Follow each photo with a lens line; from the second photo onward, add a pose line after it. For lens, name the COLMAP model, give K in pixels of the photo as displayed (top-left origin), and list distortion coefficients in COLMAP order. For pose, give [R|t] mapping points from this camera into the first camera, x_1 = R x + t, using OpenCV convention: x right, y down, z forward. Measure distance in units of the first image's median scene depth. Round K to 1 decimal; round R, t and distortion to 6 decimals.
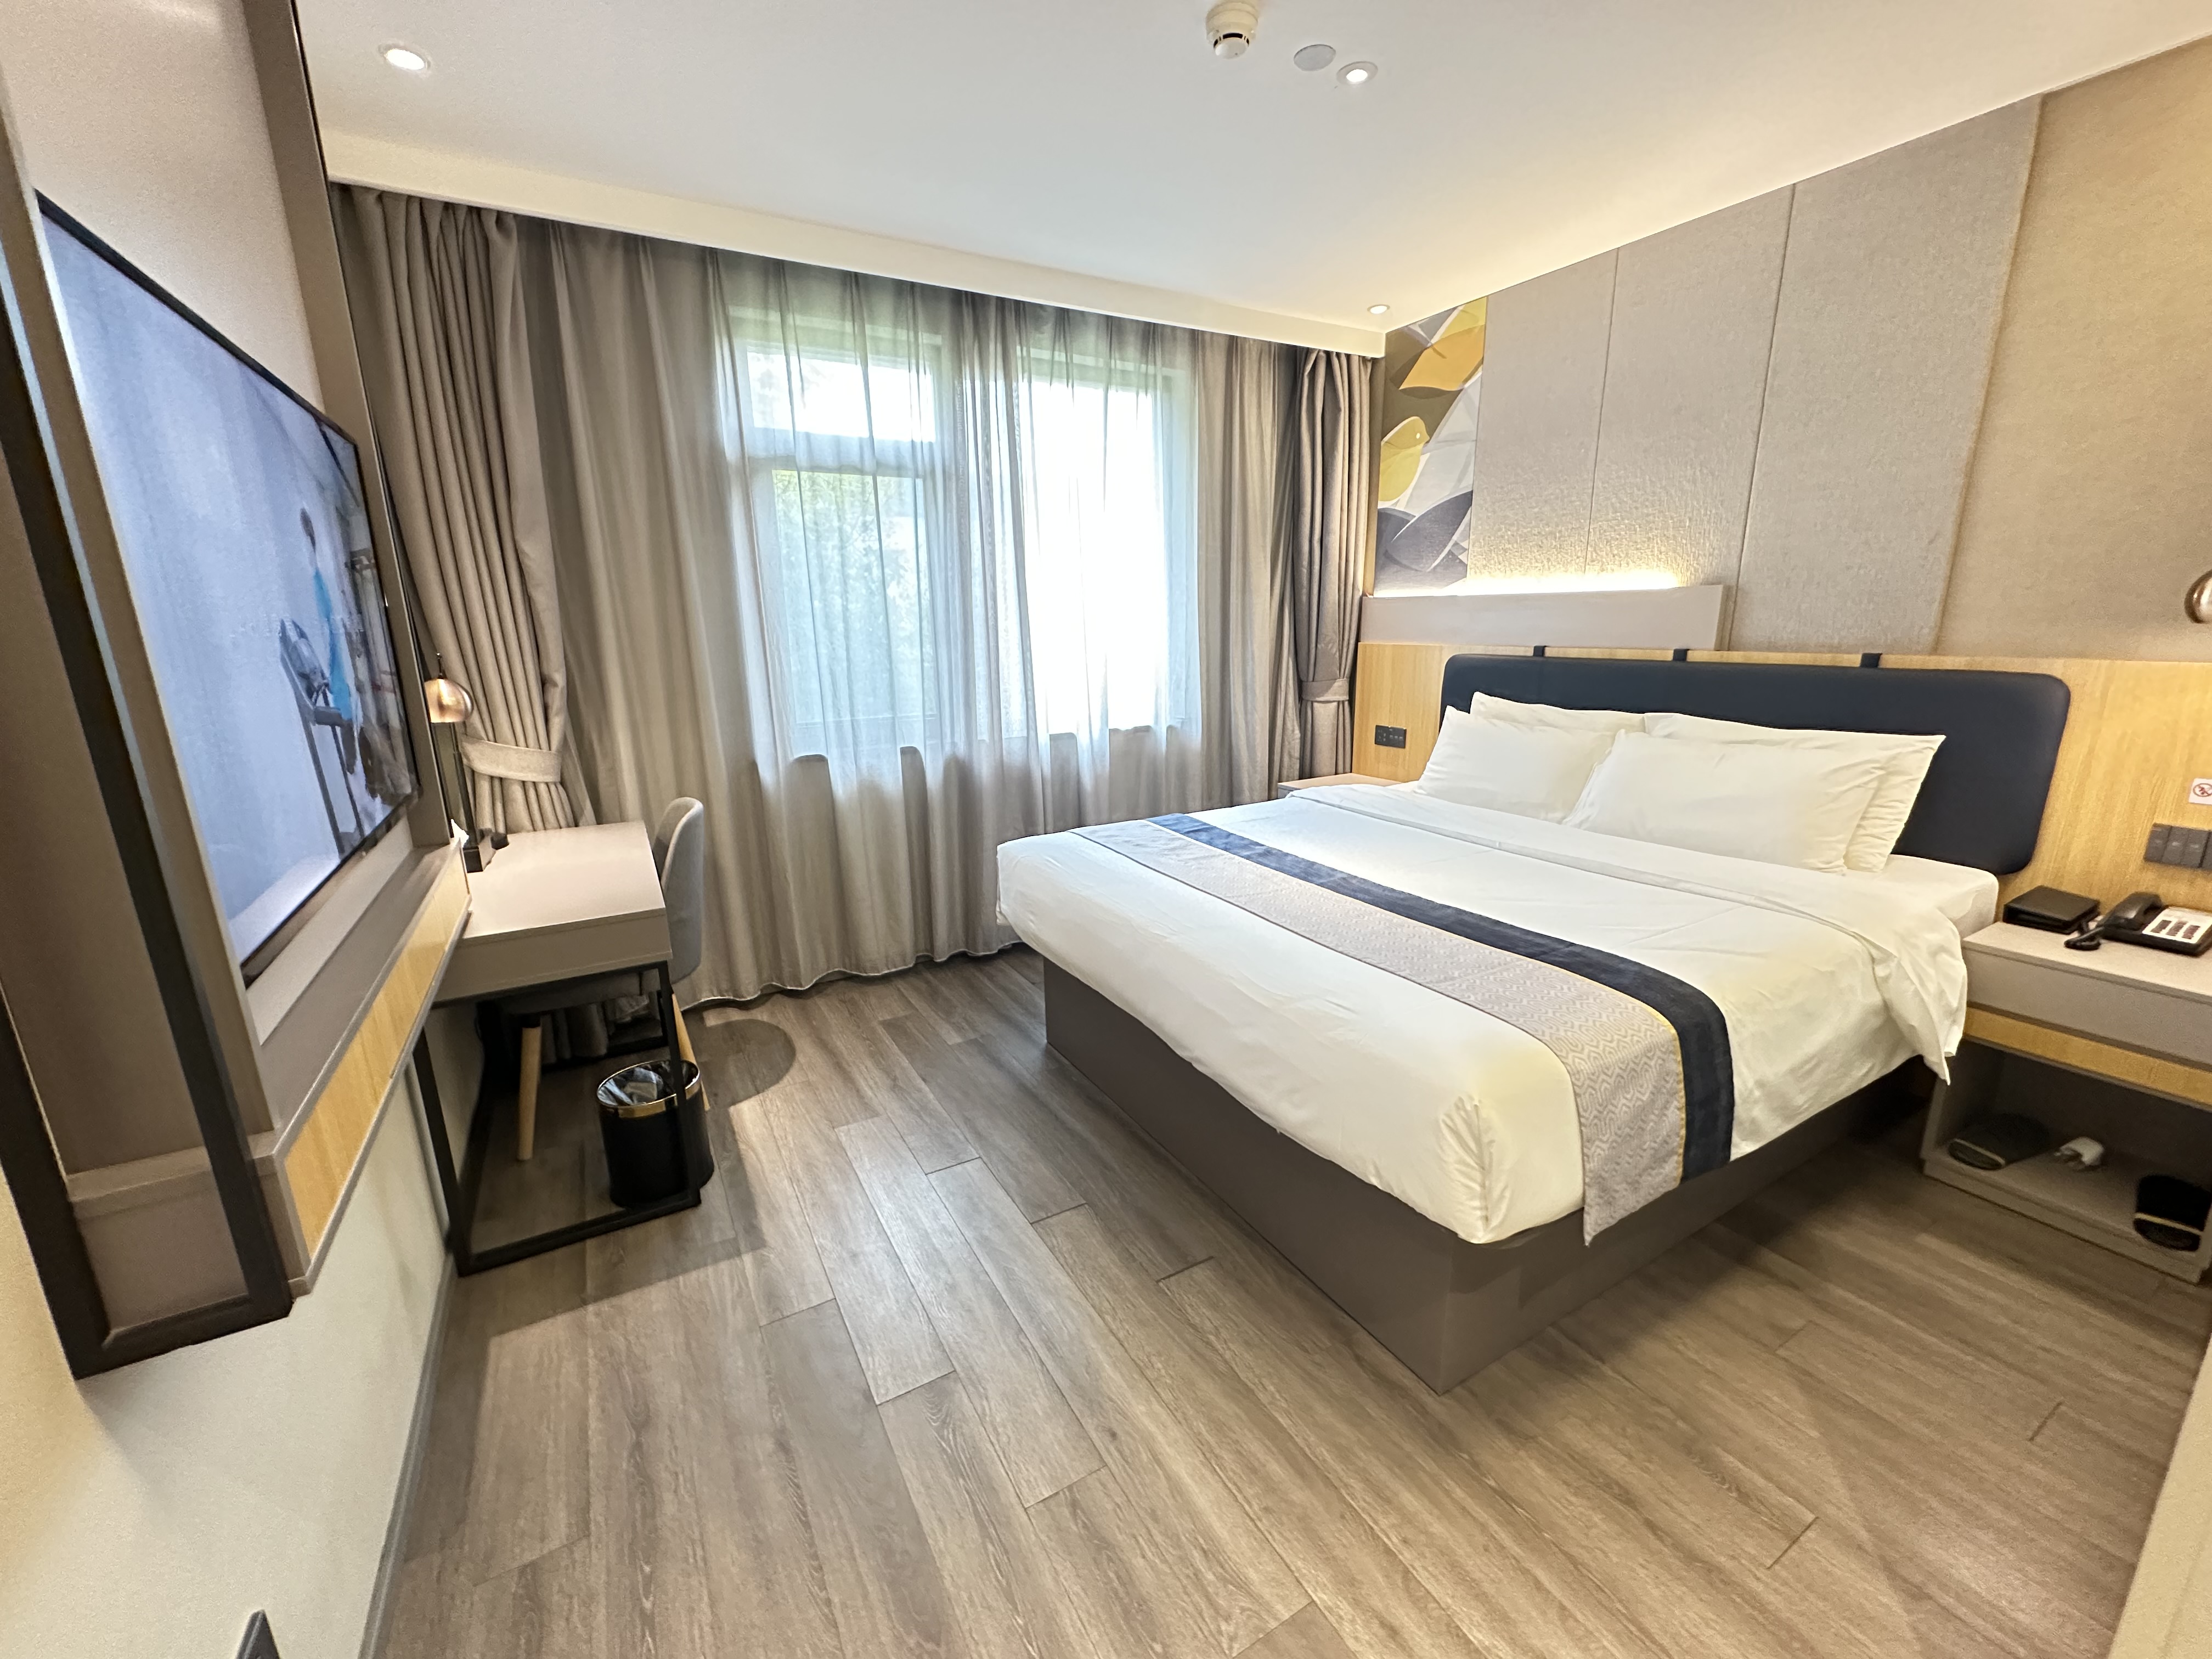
lens RADIAL K [[886.8, 0, 1104.5], [0, 886.8, 828.5], [0, 0, 1]] dist [-0.002214, 0.000812]
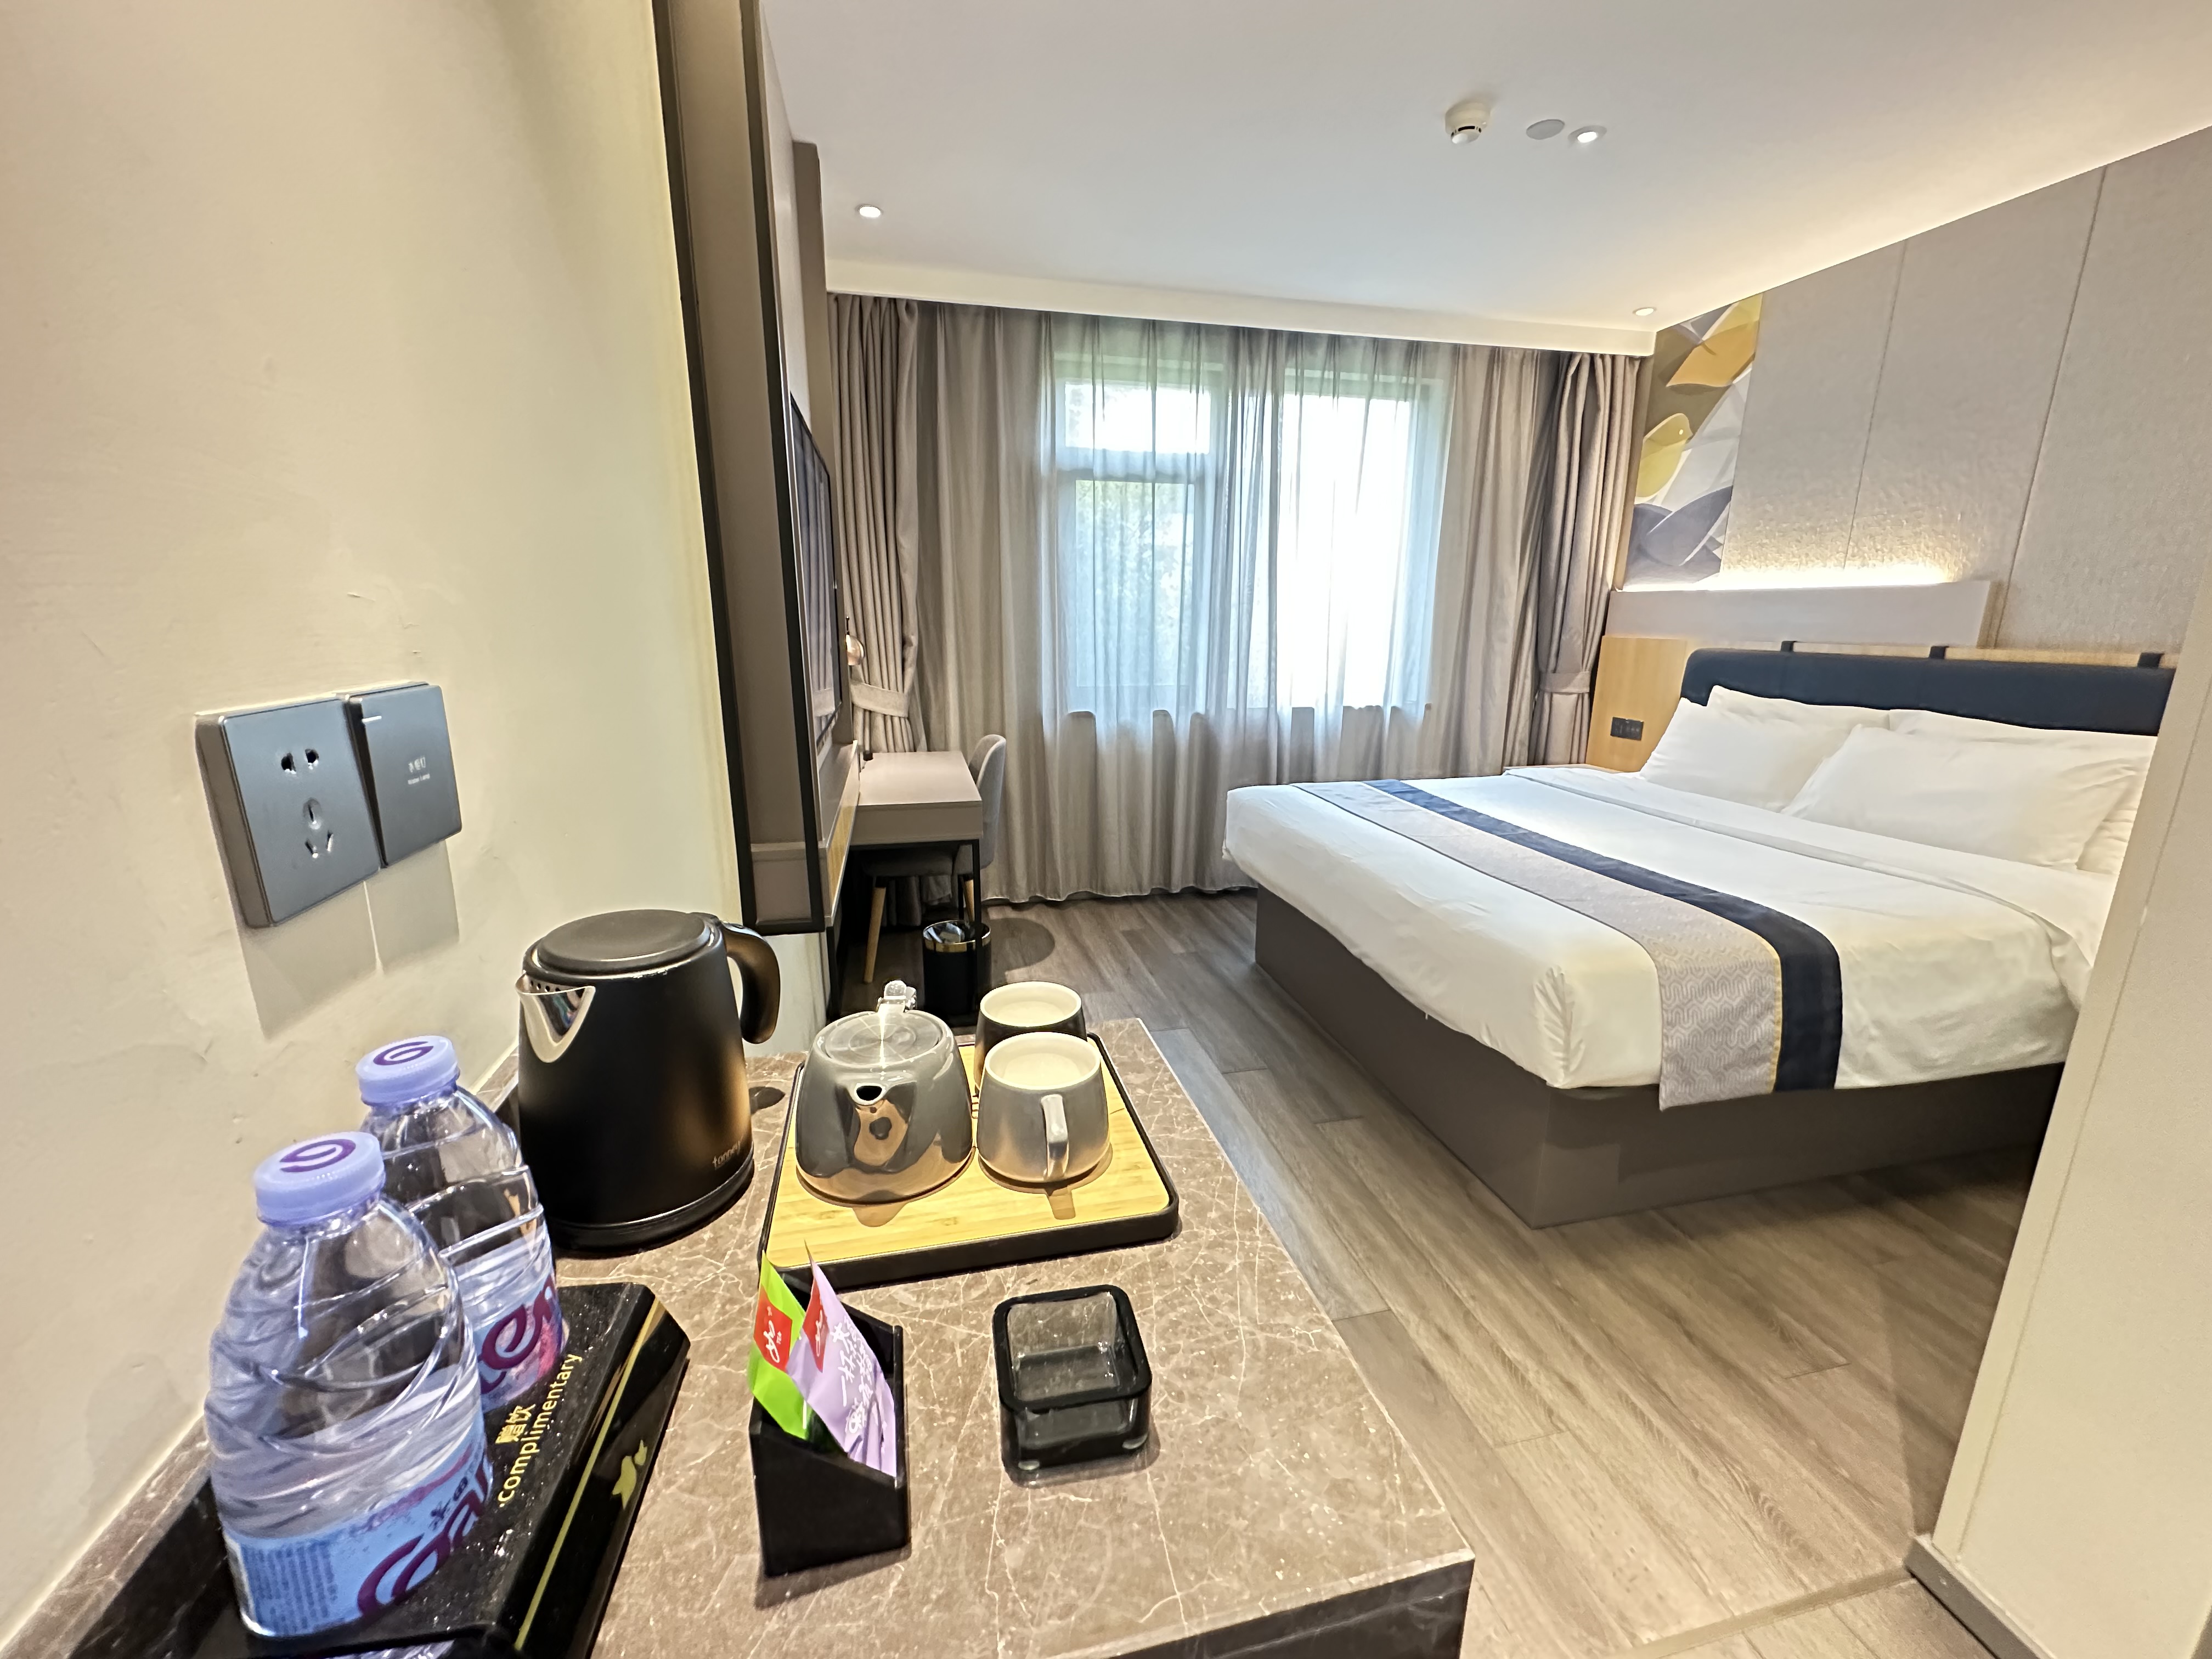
lens RADIAL K [[886.8, 0, 1105.1], [0, 886.8, 828.3], [0, 0, 1]] dist [-0.002214, 0.000812]
pose [[0.957376, 0.088232, -0.275039, 0.066654], [-0.086968, 0.996069, 0.016810, 0.077483], [0.275441, 0.007826, 0.961286, -0.242842]]
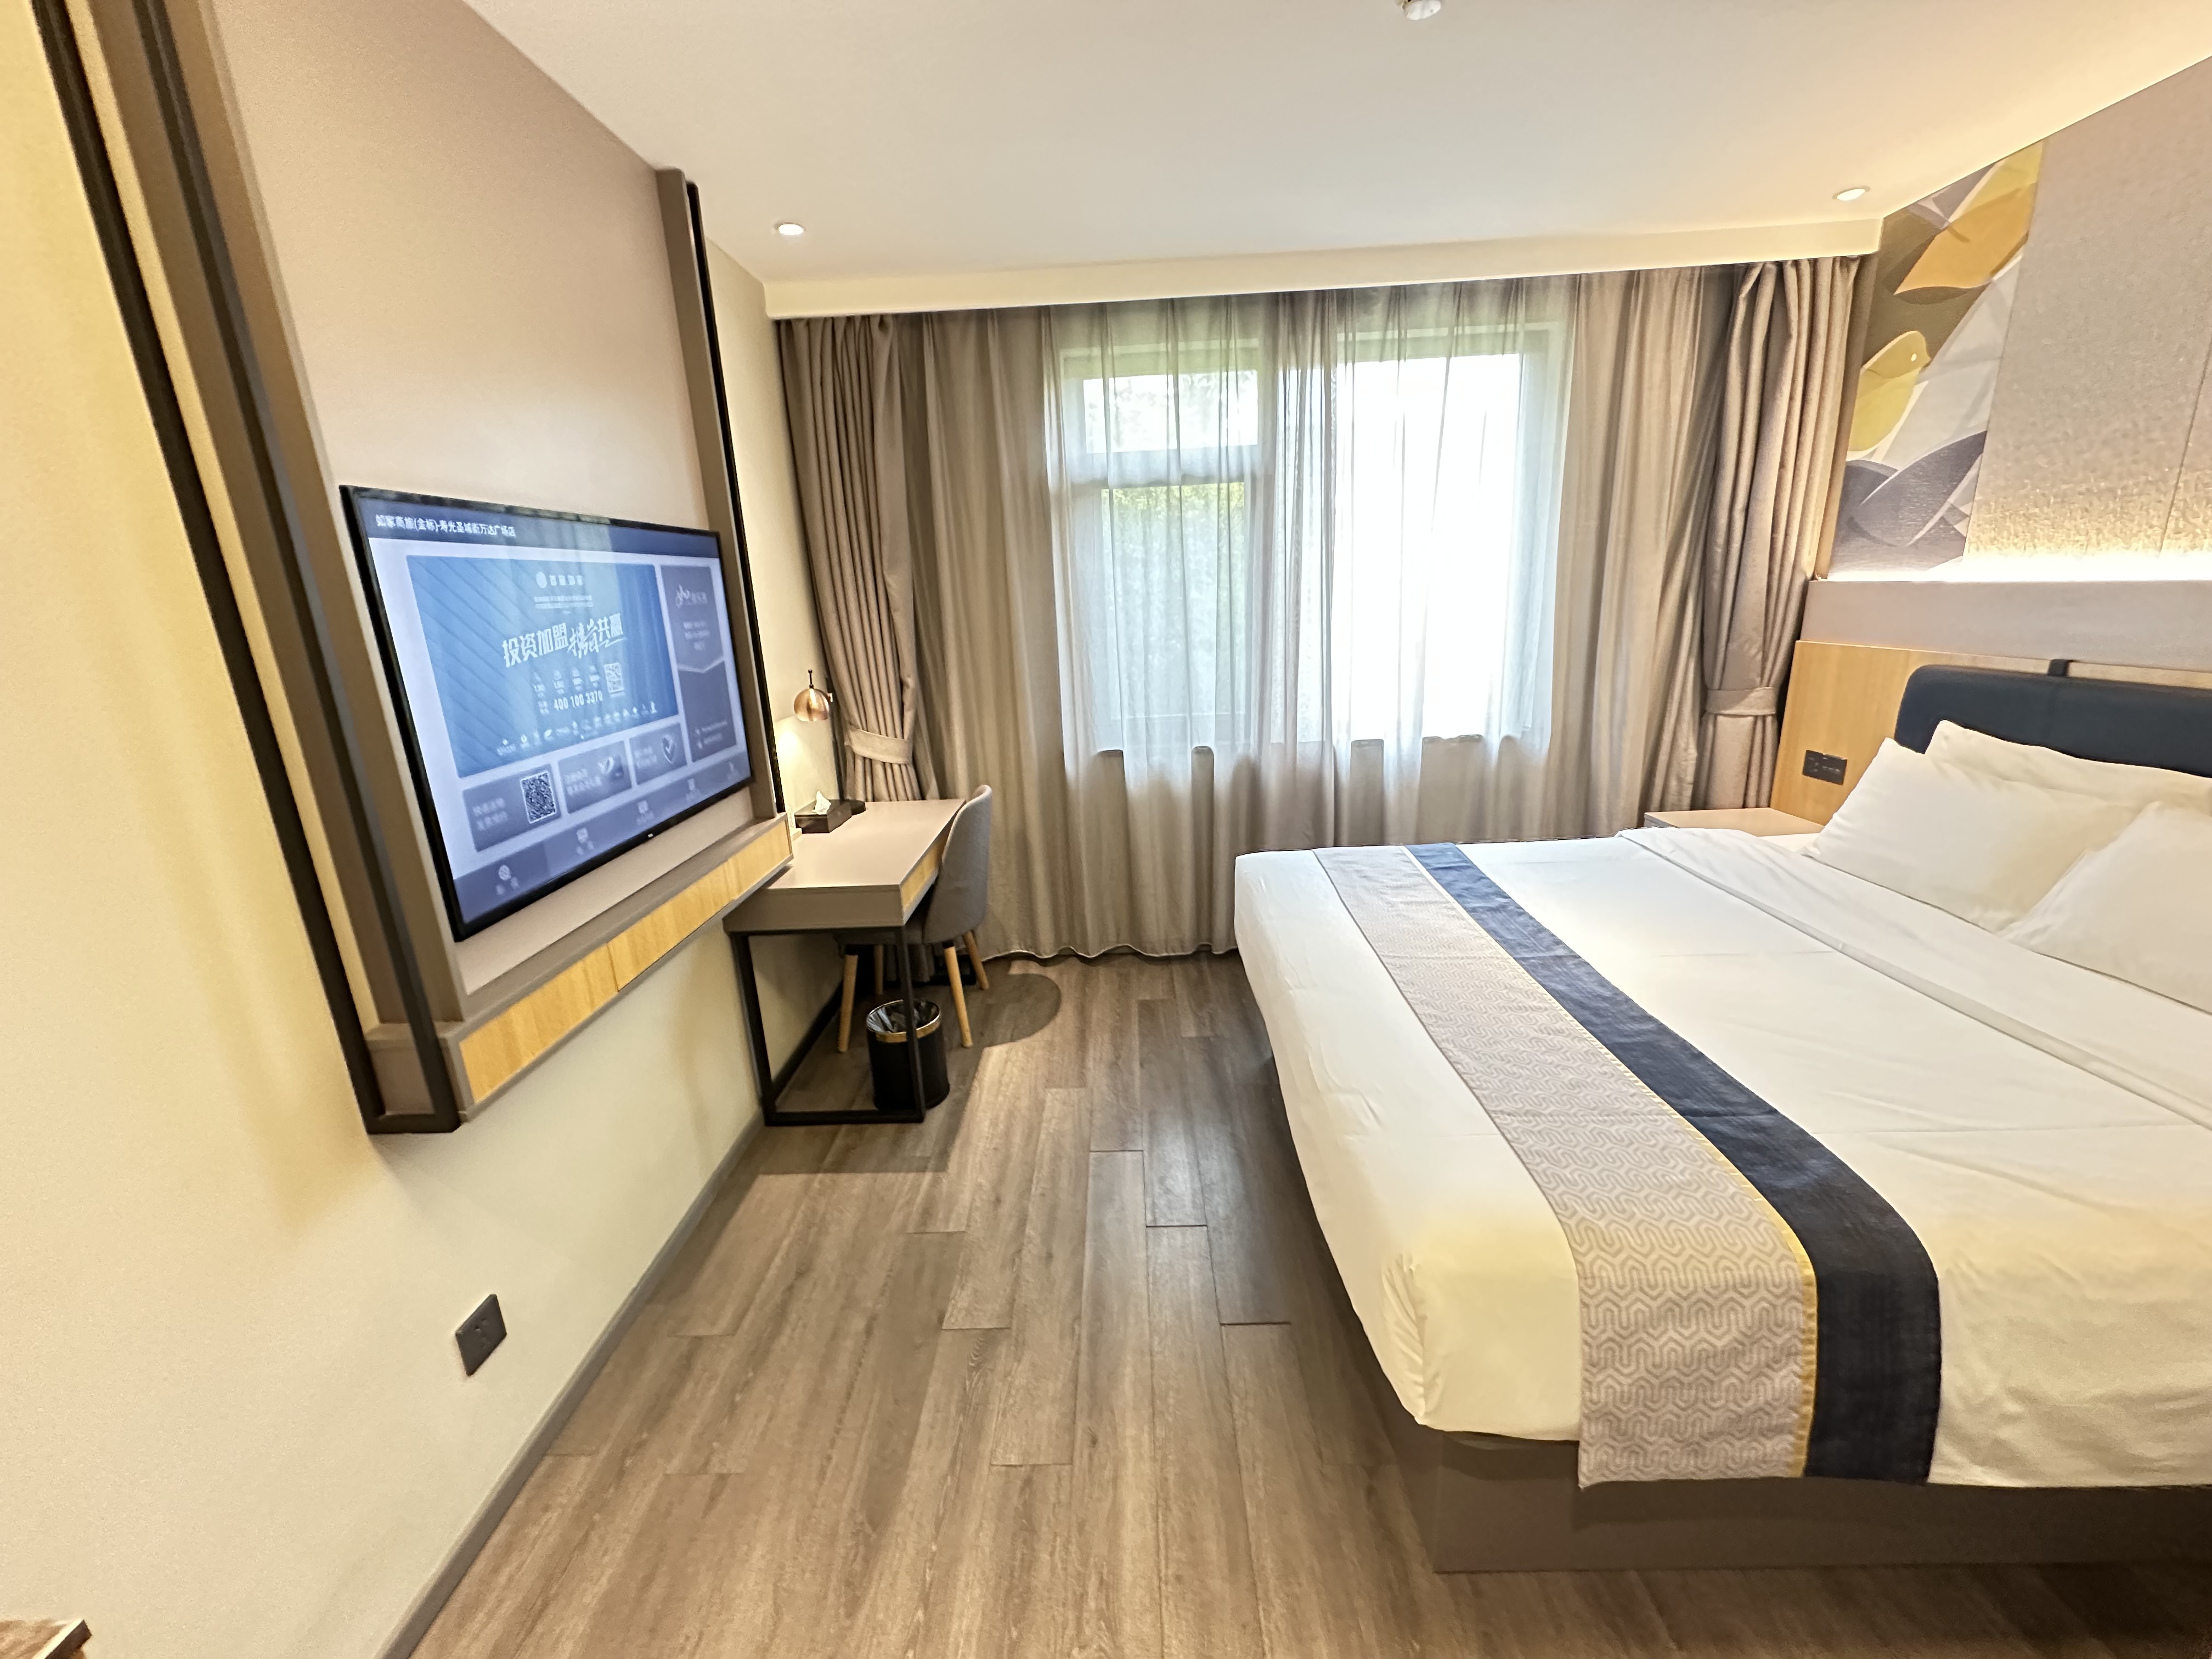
lens RADIAL K [[886.8, 0, 1104.4], [0, 886.8, 828.2], [0, 0, 1]] dist [-0.002214, 0.000812]
pose [[0.857174, 0.112438, -0.502604, 0.310221], [-0.089038, 0.993536, 0.070413, -0.086225], [0.507273, -0.015605, 0.861644, 0.059516]]
